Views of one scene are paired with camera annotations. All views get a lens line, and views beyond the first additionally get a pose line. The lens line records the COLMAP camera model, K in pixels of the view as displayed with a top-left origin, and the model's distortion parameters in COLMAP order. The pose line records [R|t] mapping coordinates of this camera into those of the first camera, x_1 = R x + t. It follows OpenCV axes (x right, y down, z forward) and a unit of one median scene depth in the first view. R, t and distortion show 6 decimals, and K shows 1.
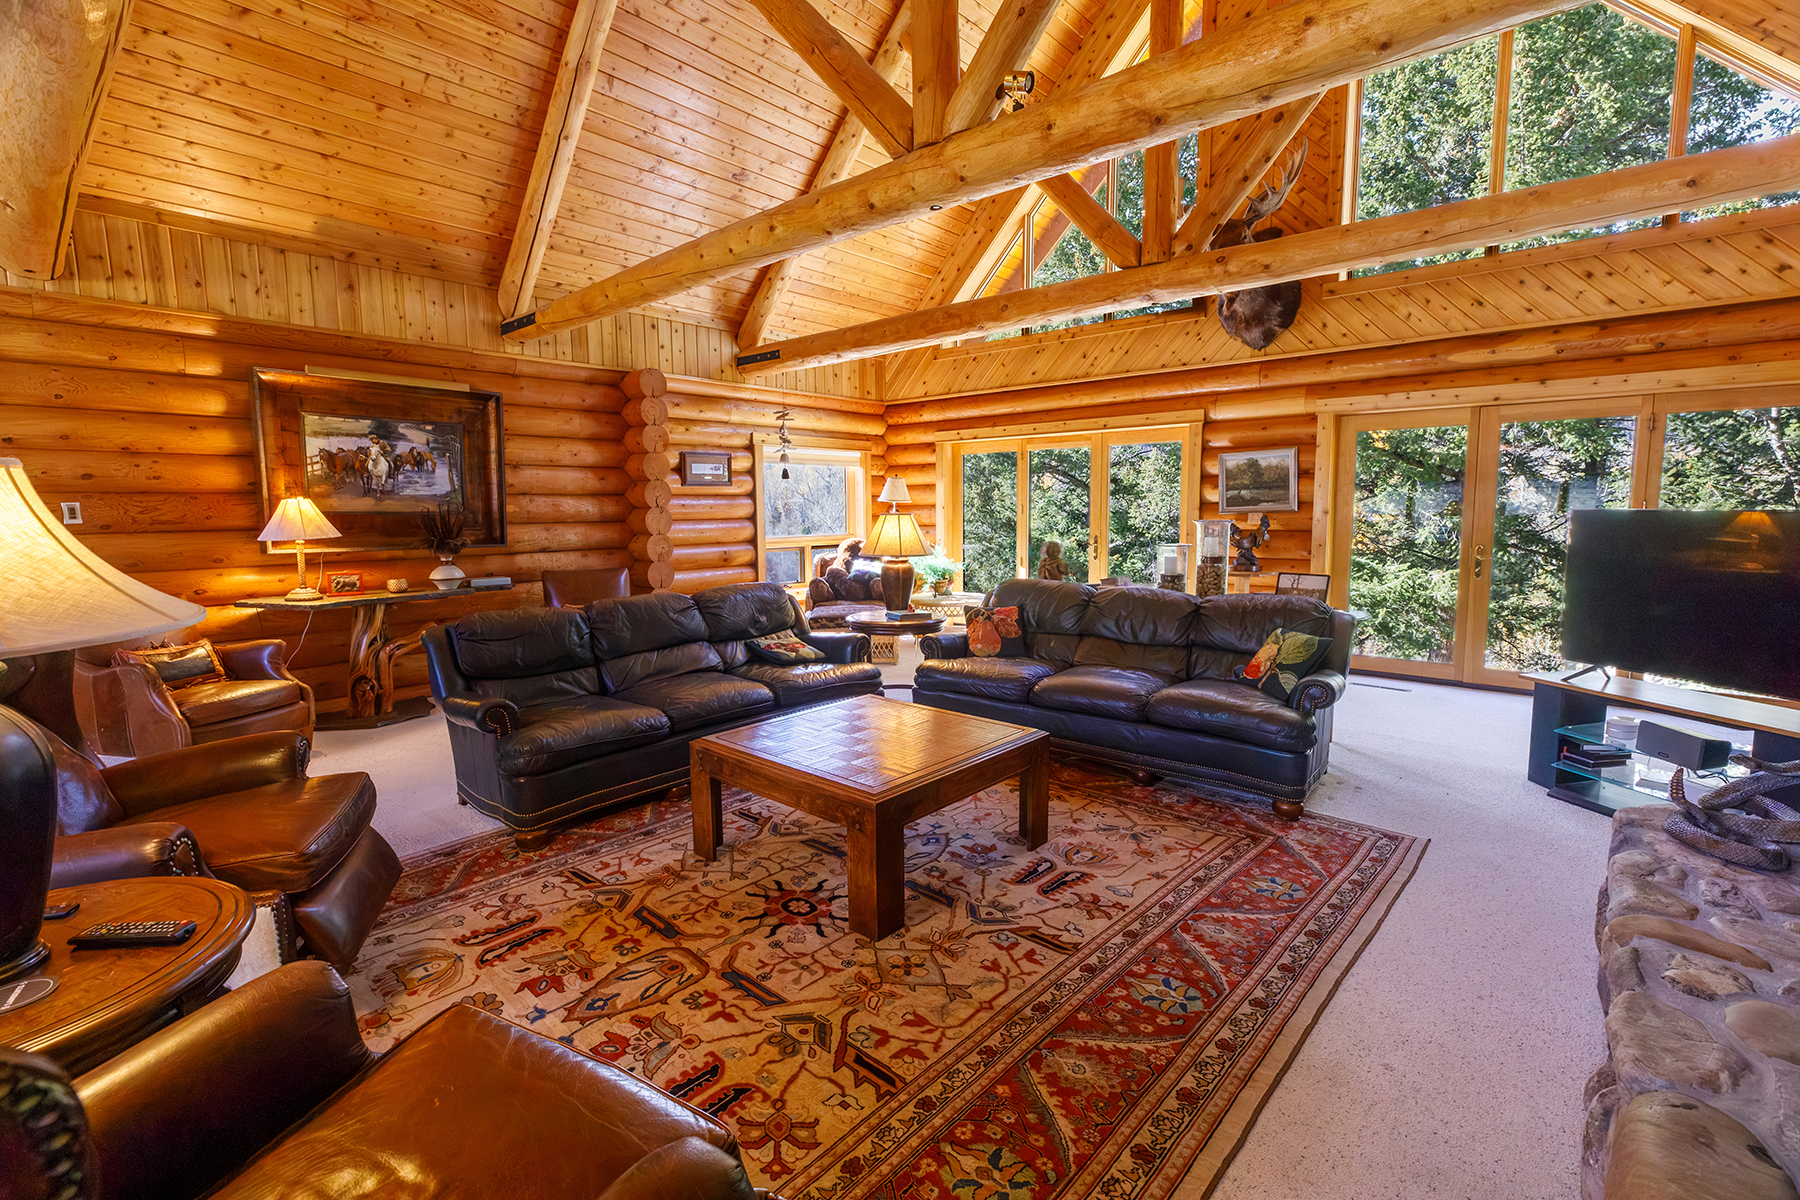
lens RADIAL K [[811.7, 0, 907.3], [0, 811.7, 594.6], [0, 0, 1]] dist [0.003451, 0.000464]
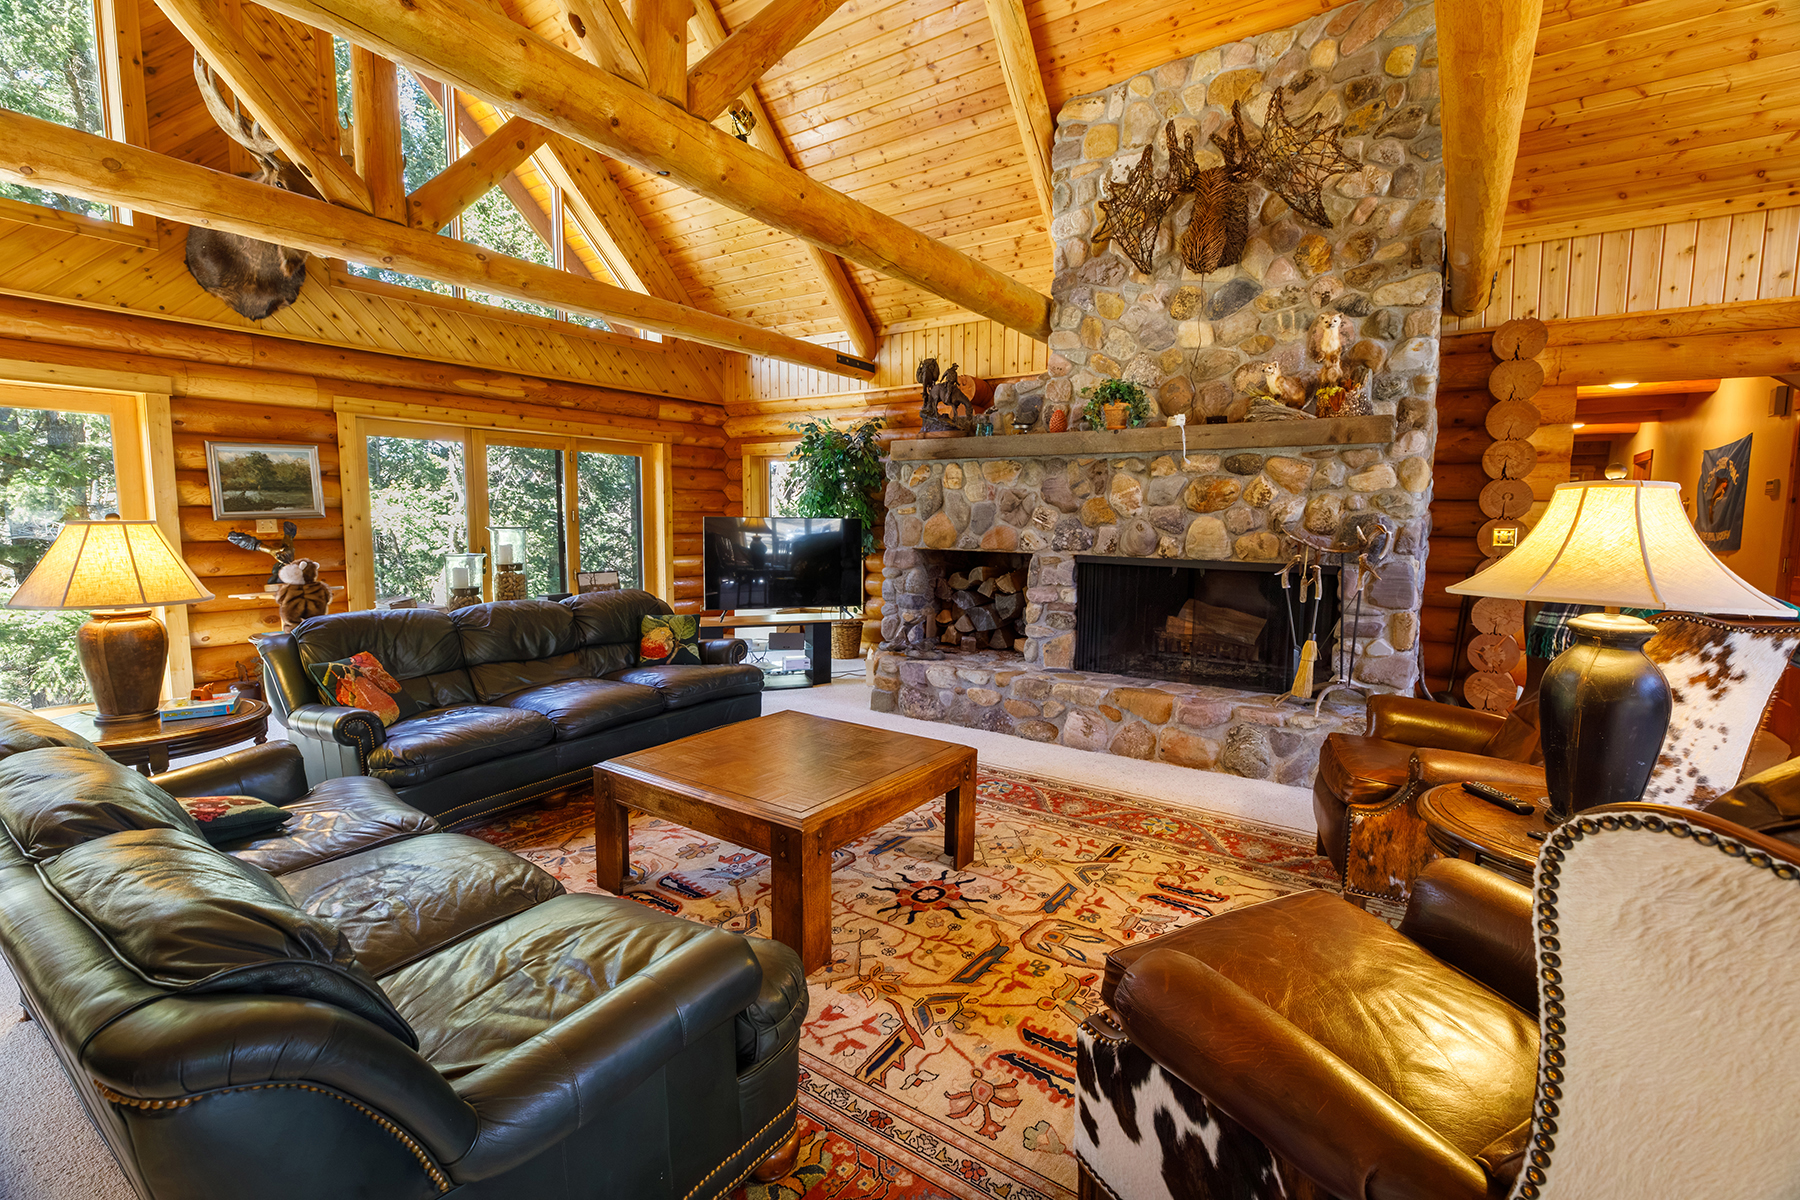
lens RADIAL K [[811.7, 0, 904.9], [0, 811.7, 598.6], [0, 0, 1]] dist [0.003451, 0.000464]
pose [[-0.126848, -0.100324, 0.986836, -1.052151], [0.100009, 0.988509, 0.113349, -0.109879], [-0.986868, 0.113070, -0.115357, 1.031113]]
